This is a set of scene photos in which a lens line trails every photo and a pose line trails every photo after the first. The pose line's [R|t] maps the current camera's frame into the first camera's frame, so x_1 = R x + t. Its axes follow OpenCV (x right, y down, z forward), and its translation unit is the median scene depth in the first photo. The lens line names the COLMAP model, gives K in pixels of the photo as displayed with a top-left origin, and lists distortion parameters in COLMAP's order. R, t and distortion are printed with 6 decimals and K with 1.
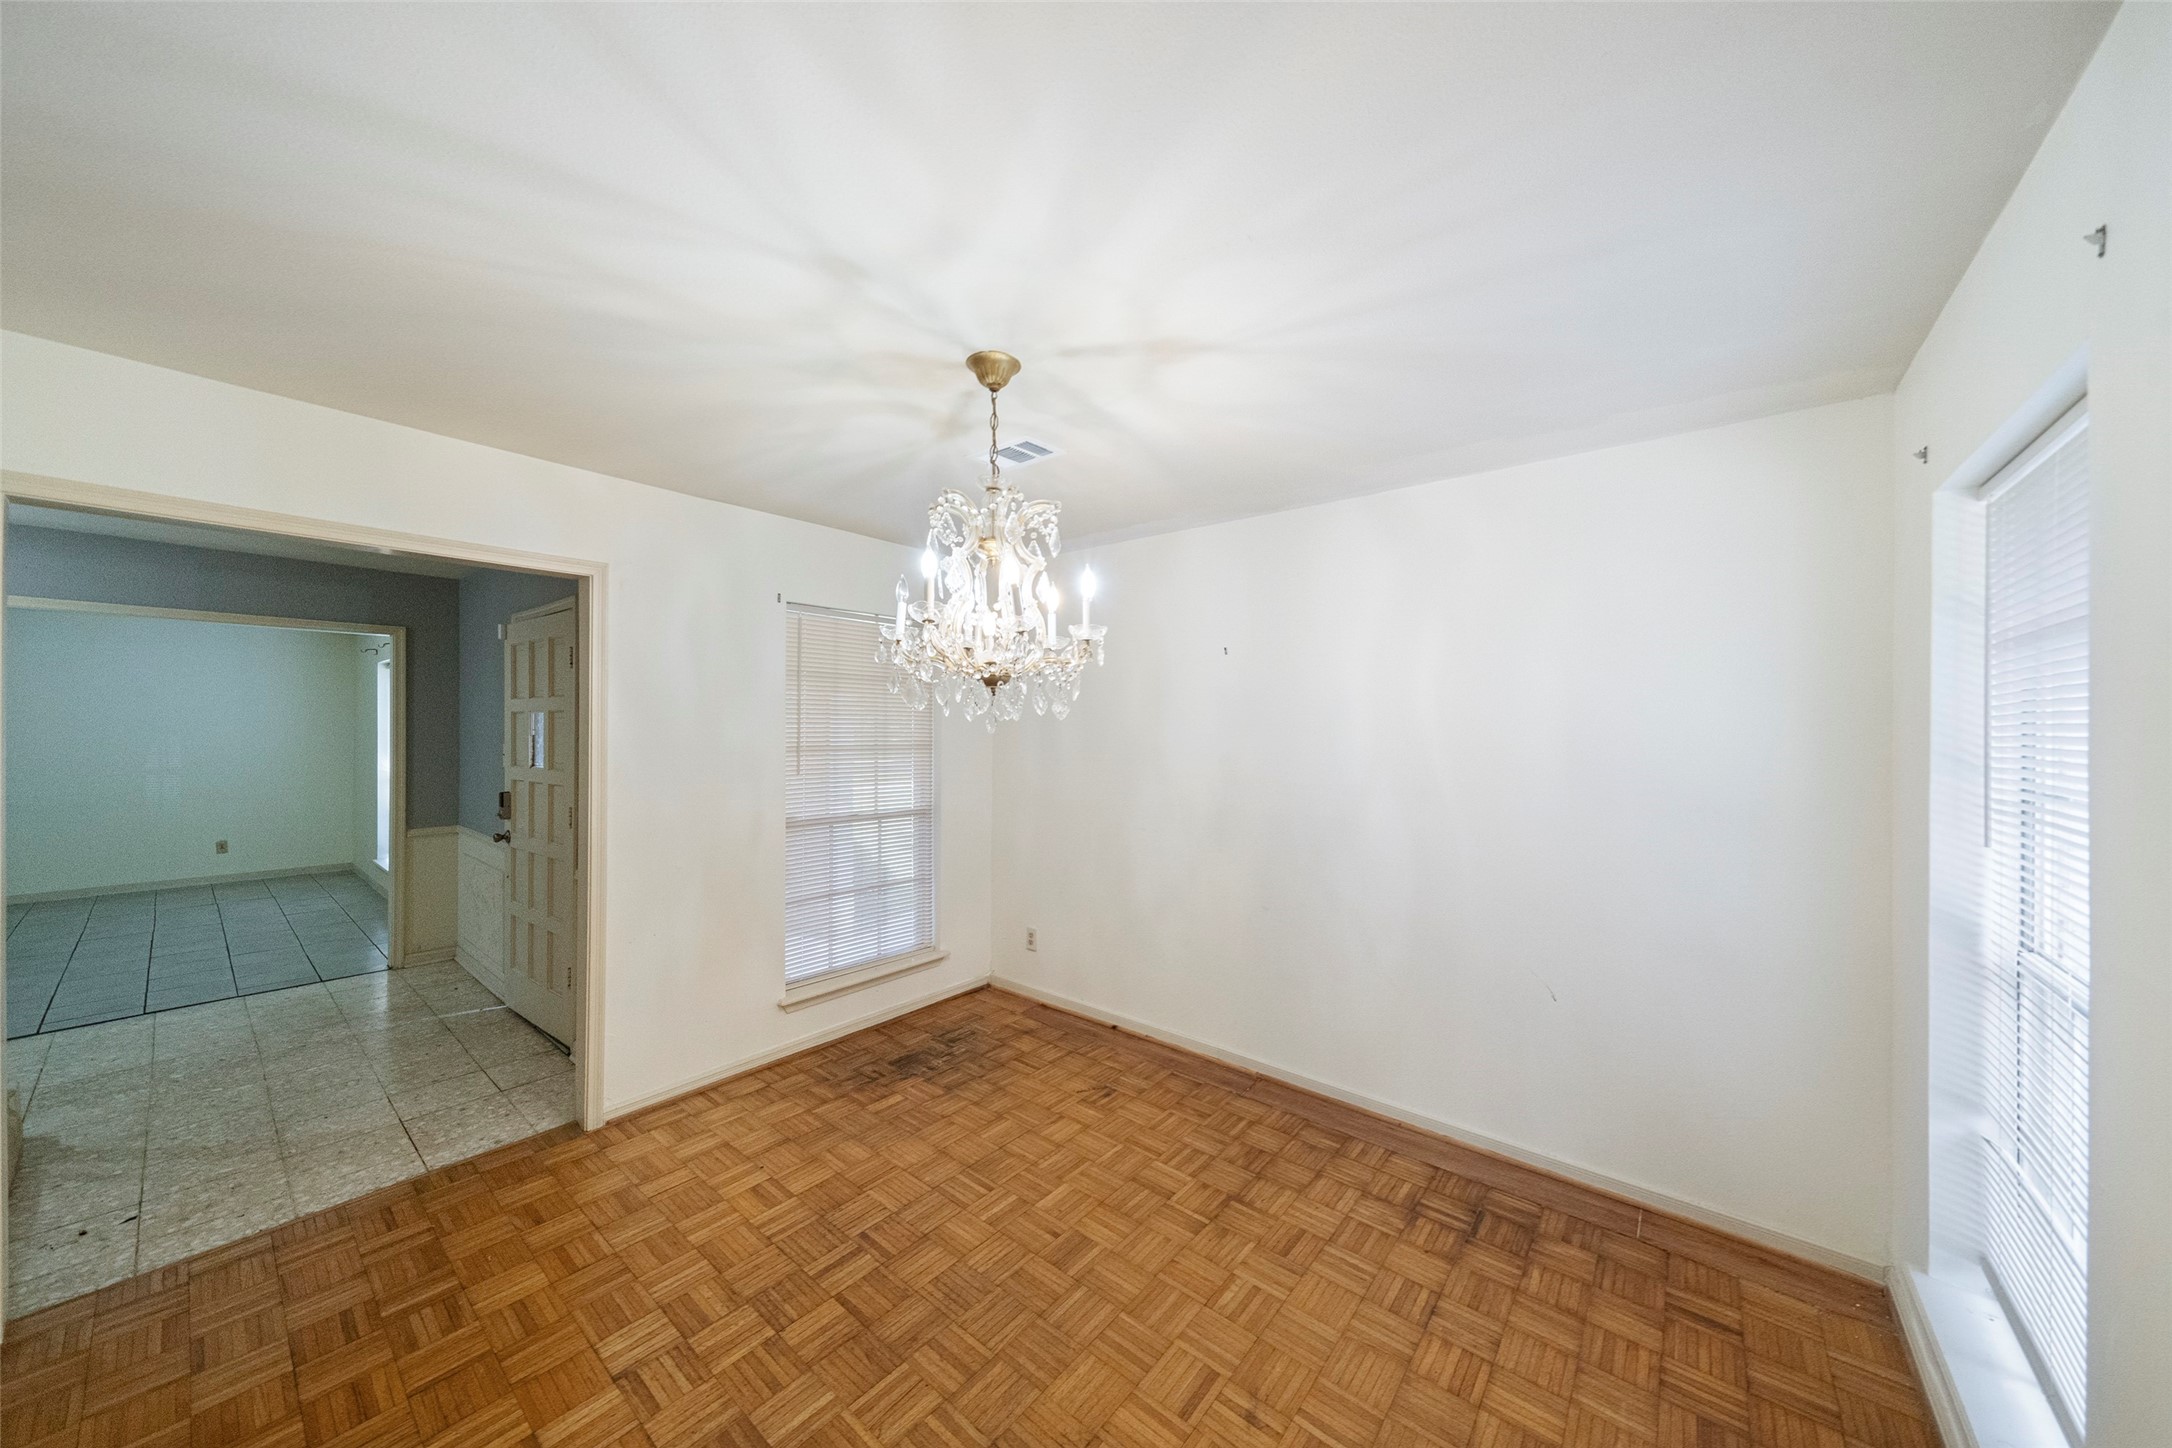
lens RADIAL K [[746.2, 0, 1088.8], [0, 746.2, 718.7], [0, 0, 1]] dist [0.012857, -0.000444]
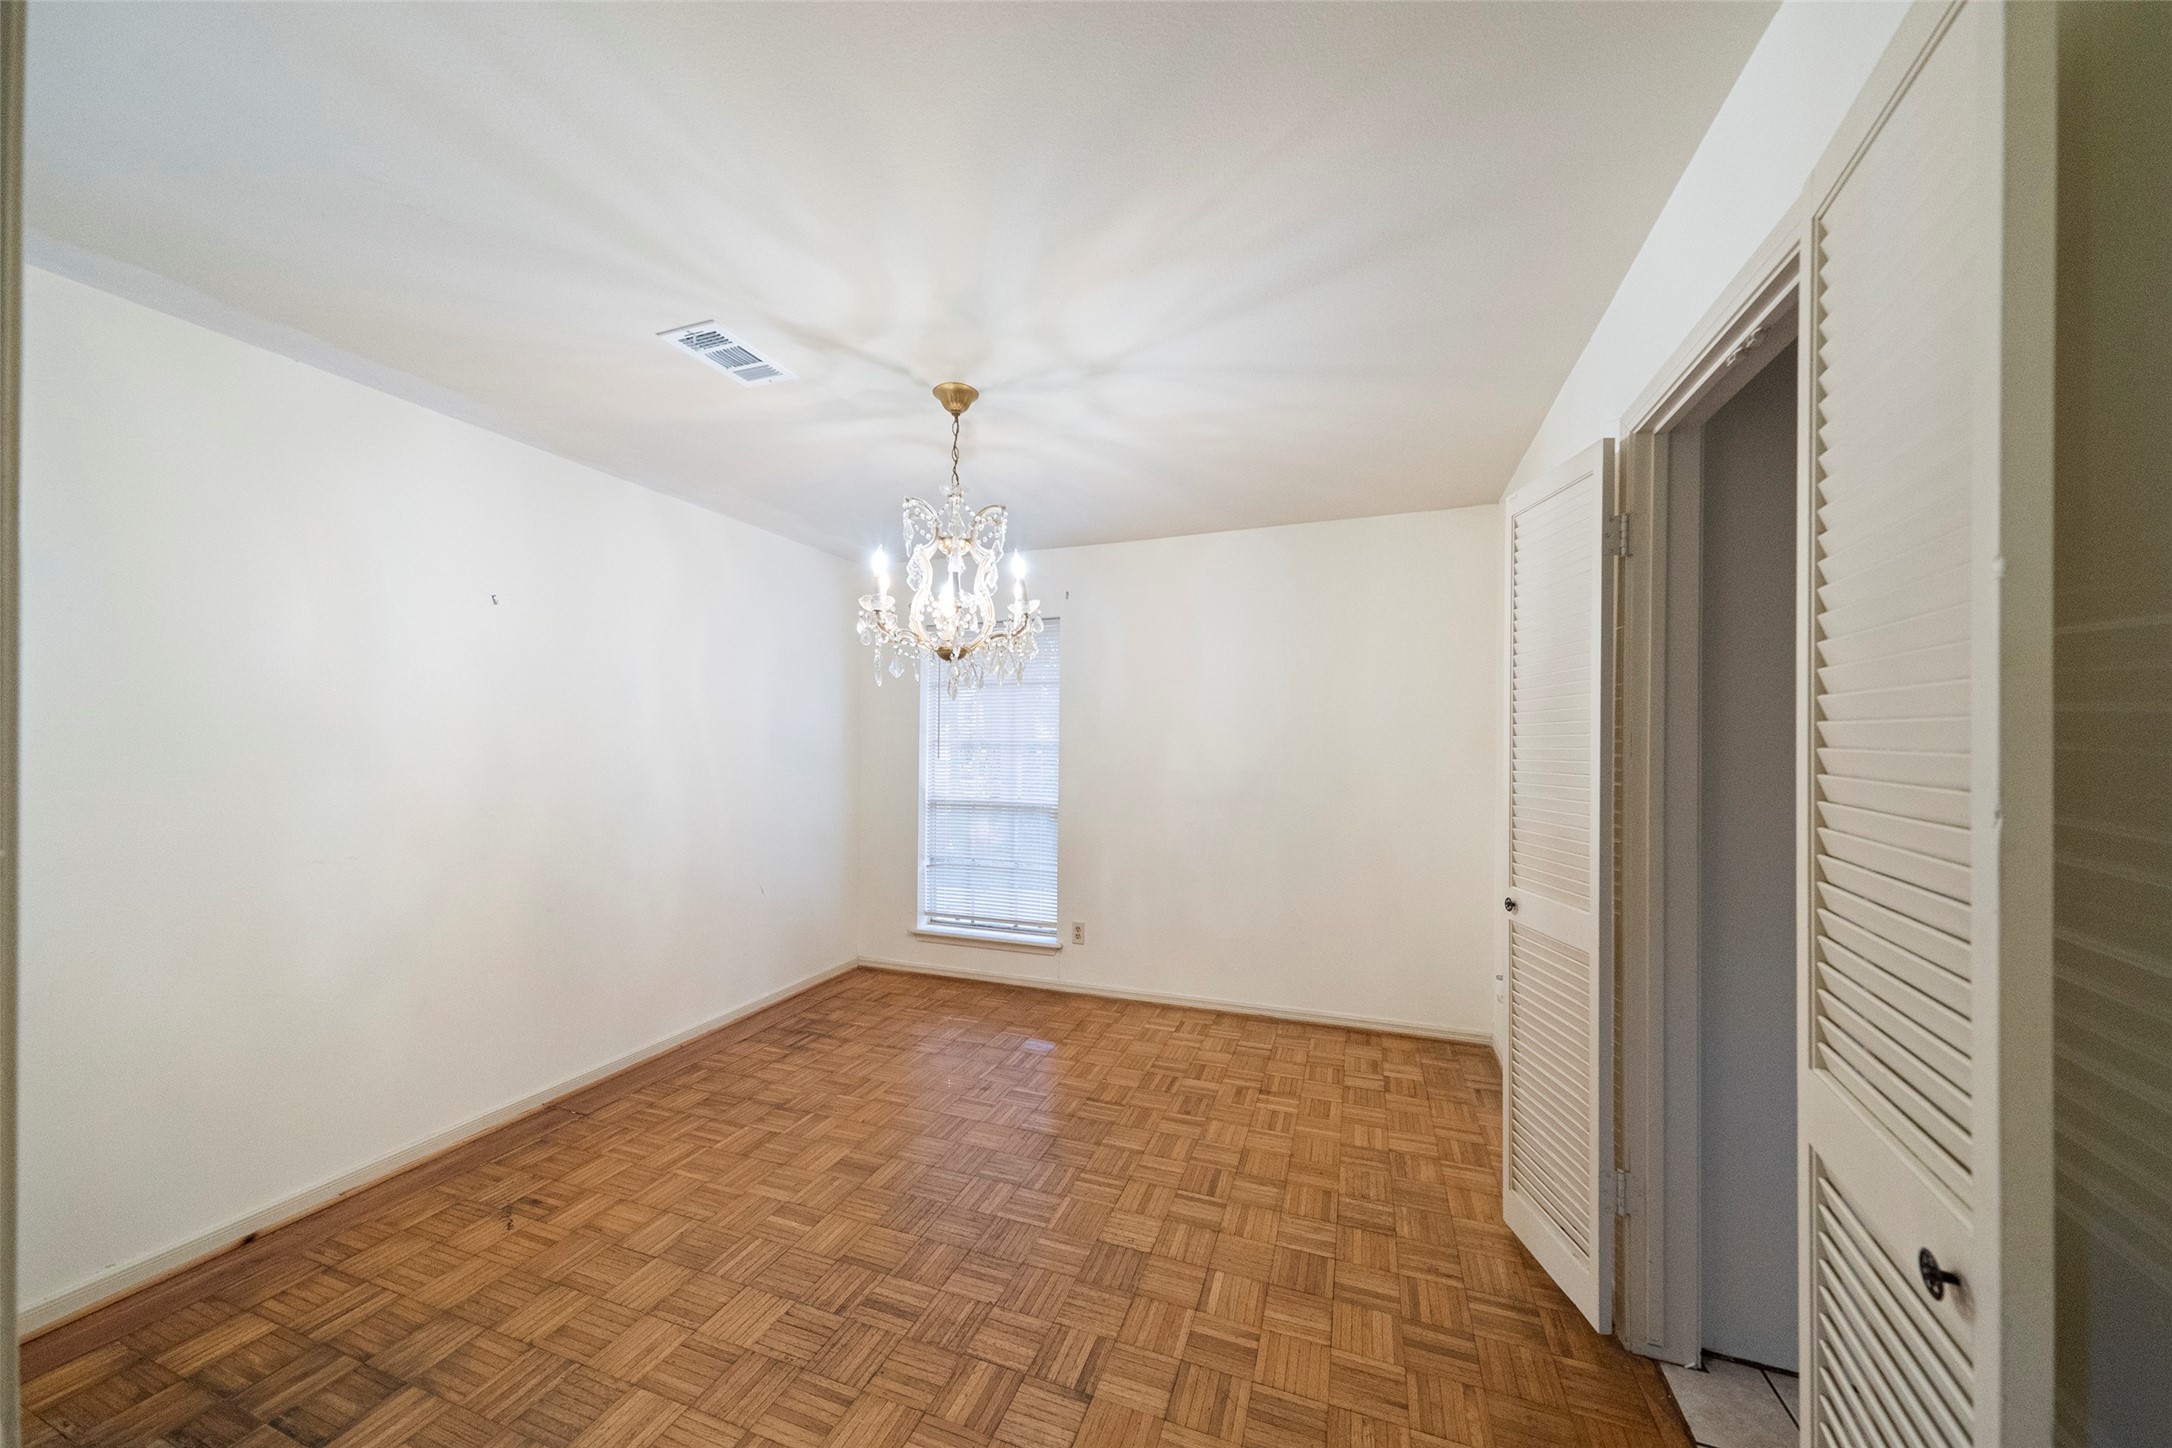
lens RADIAL K [[746.2, 0, 1085.3], [0, 746.2, 742.4], [0, 0, 1]] dist [0.012857, -0.000444]
pose [[-0.334498, -0.007144, 0.942369, -1.159376], [-0.013276, 0.999908, 0.002867, 0.071601], [-0.942303, -0.011552, -0.334562, 1.041297]]
